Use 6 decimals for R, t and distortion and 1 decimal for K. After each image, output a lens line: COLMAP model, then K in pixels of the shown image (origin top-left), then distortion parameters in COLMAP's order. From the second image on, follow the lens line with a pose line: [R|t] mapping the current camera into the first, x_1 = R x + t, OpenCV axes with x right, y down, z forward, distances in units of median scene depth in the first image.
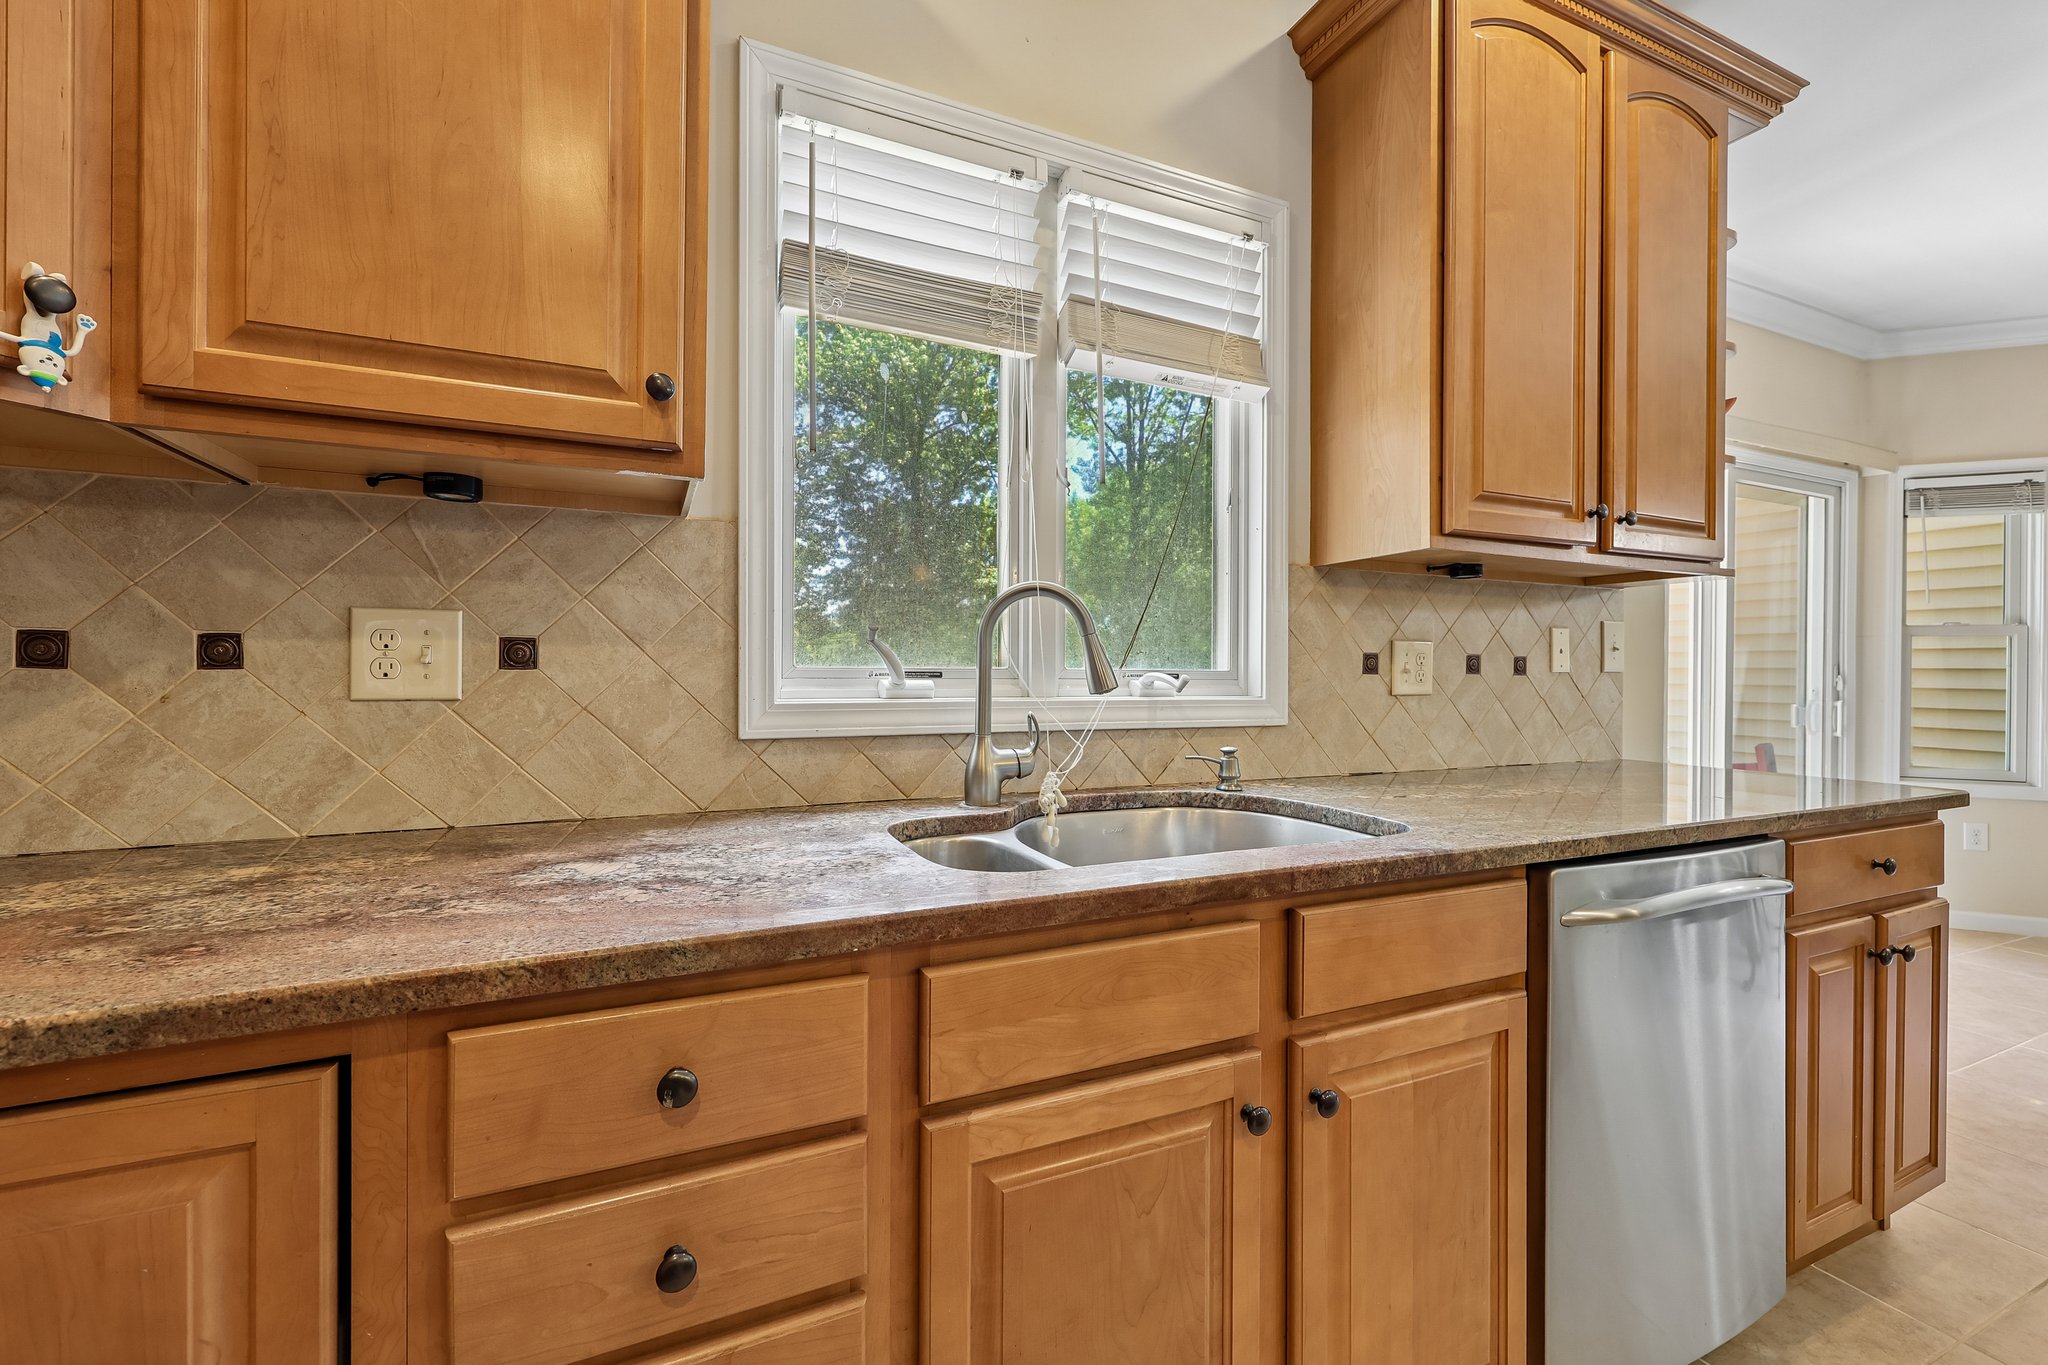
lens RADIAL K [[830.7, 0, 1007.0], [0, 830.7, 672.2], [0, 0, 1]] dist [-0.000423, 0.001031]
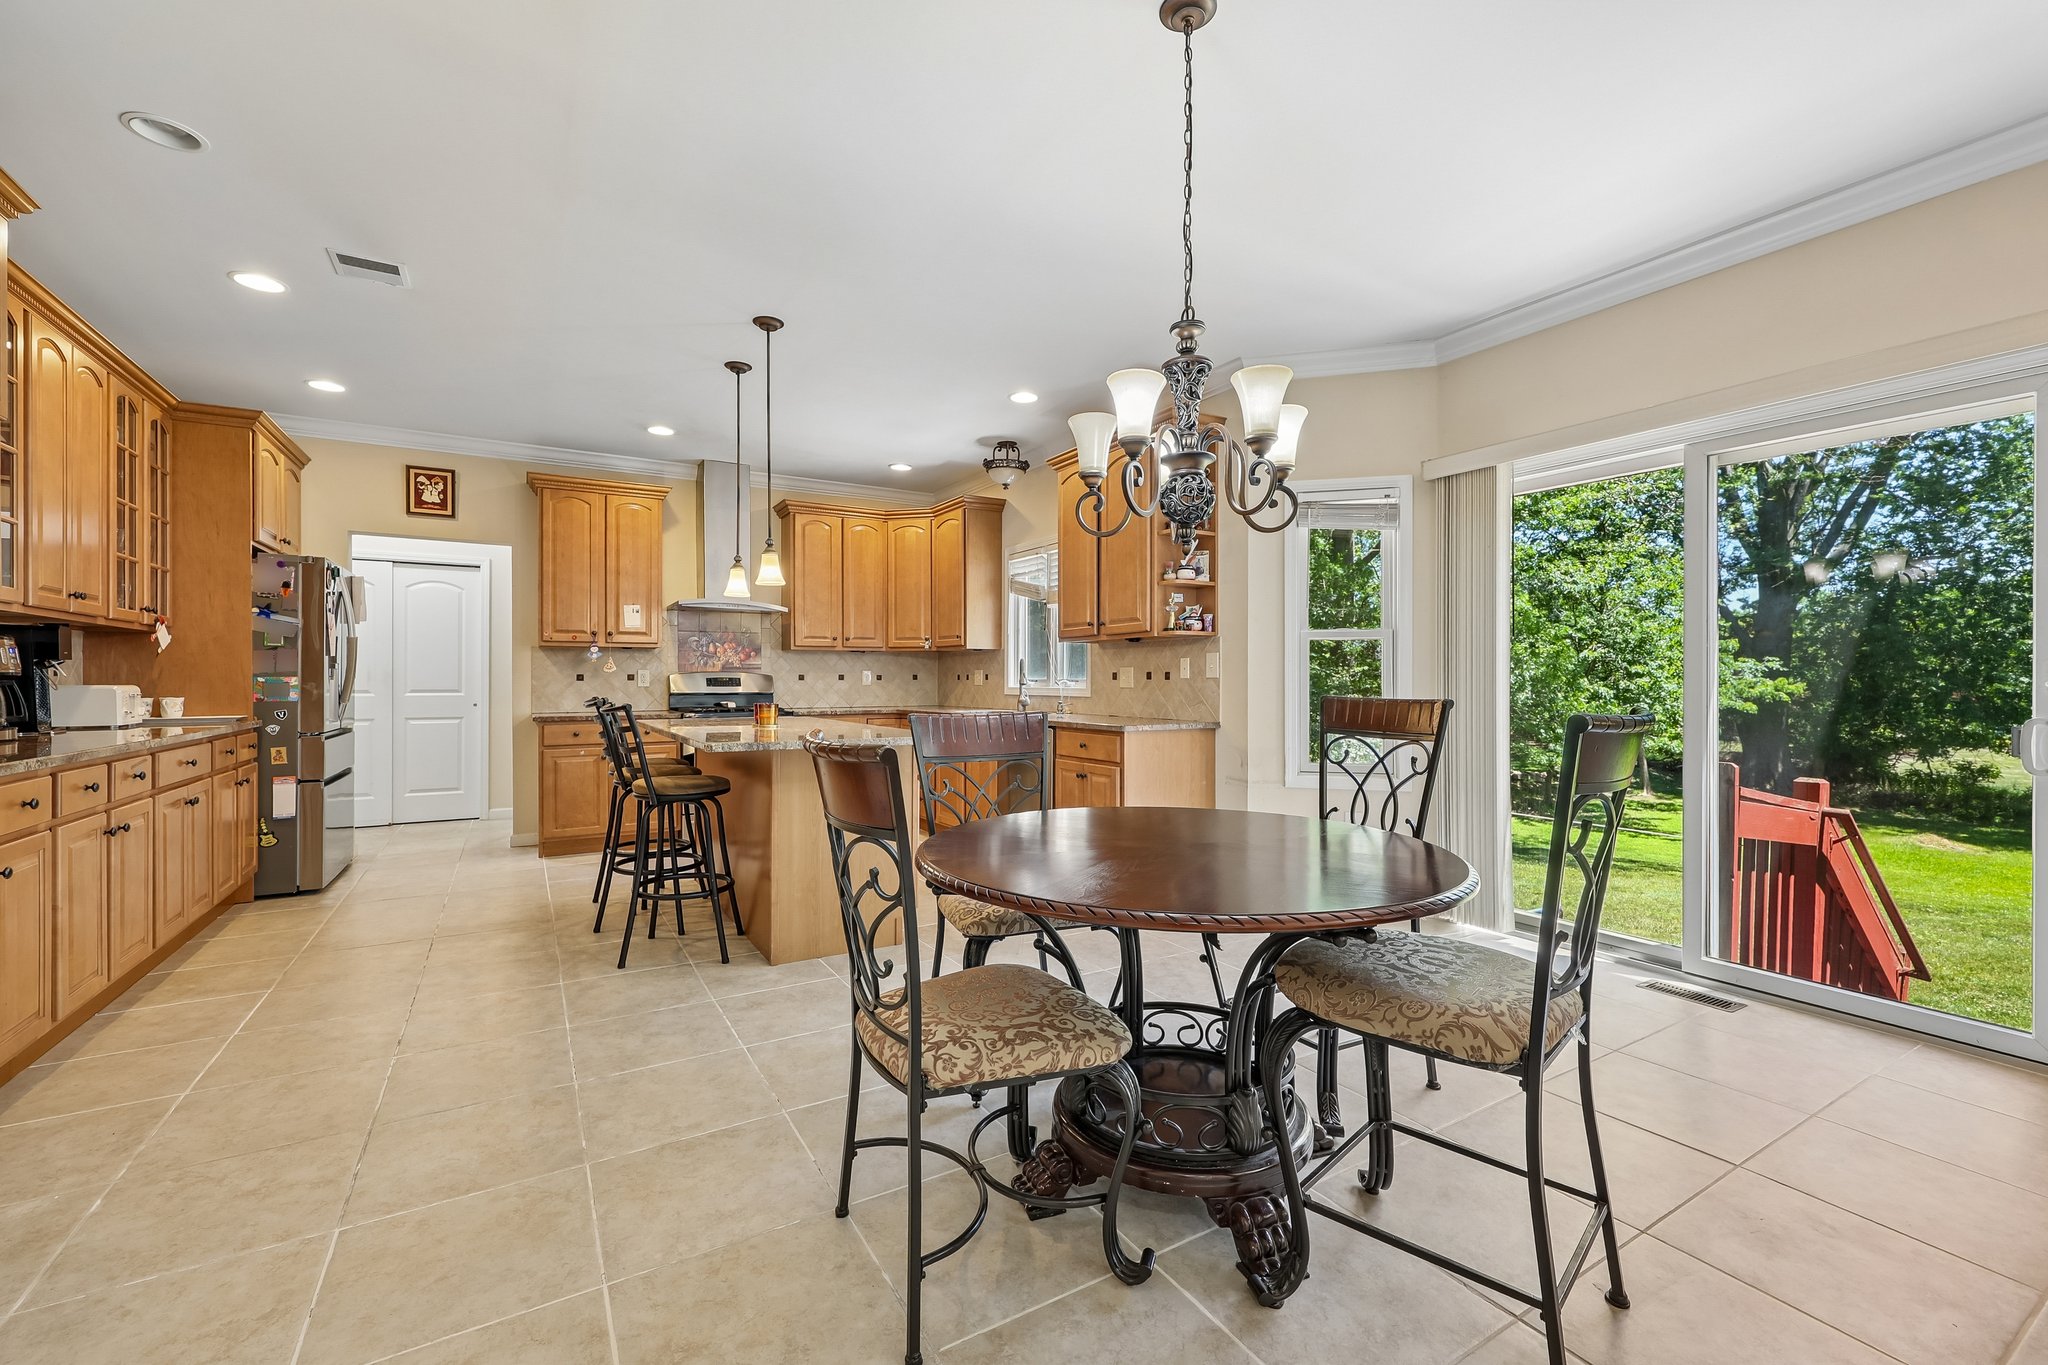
lens RADIAL K [[830.7, 0, 1023.4], [0, 830.7, 676.4], [0, 0, 1]] dist [-0.000423, 0.001031]
pose [[0.133747, -0.010229, -0.990963, 4.400323], [-0.000181, 0.999946, -0.010346, 0.027051], [0.991016, 0.001563, 0.133738, 0.458335]]
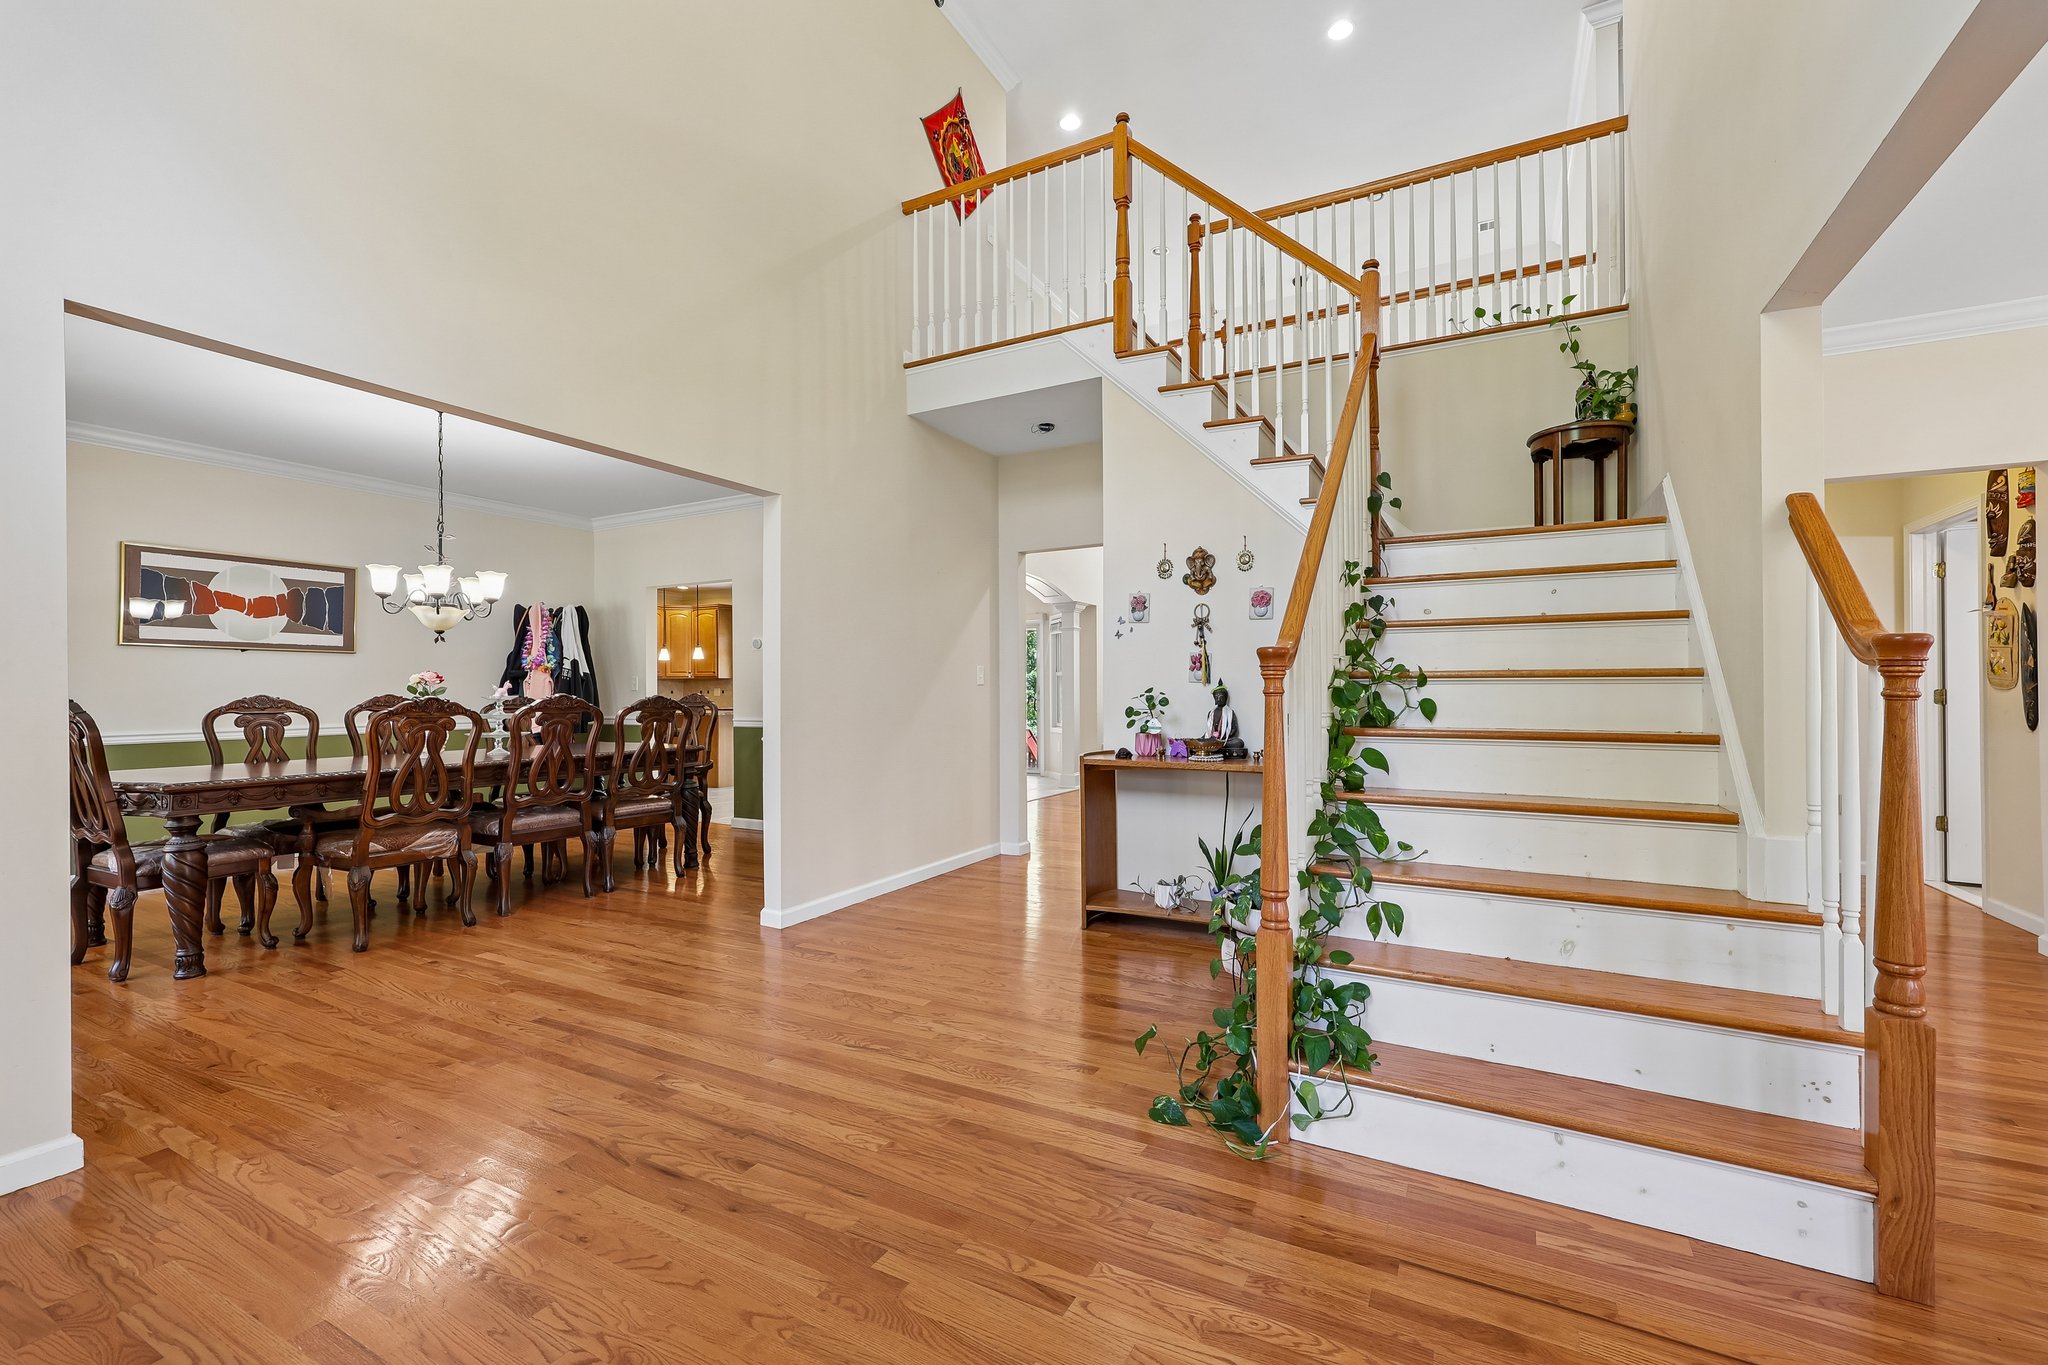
lens RADIAL K [[830.7, 0, 1022.8], [0, 830.7, 690.8], [0, 0, 1]] dist [-0.000423, 0.001031]
pose [[0.620364, -0.014353, -0.784183, 9.475905], [0.011146, 0.999893, -0.009483, 0.099824], [0.784235, -0.002858, 0.620457, -2.441764]]
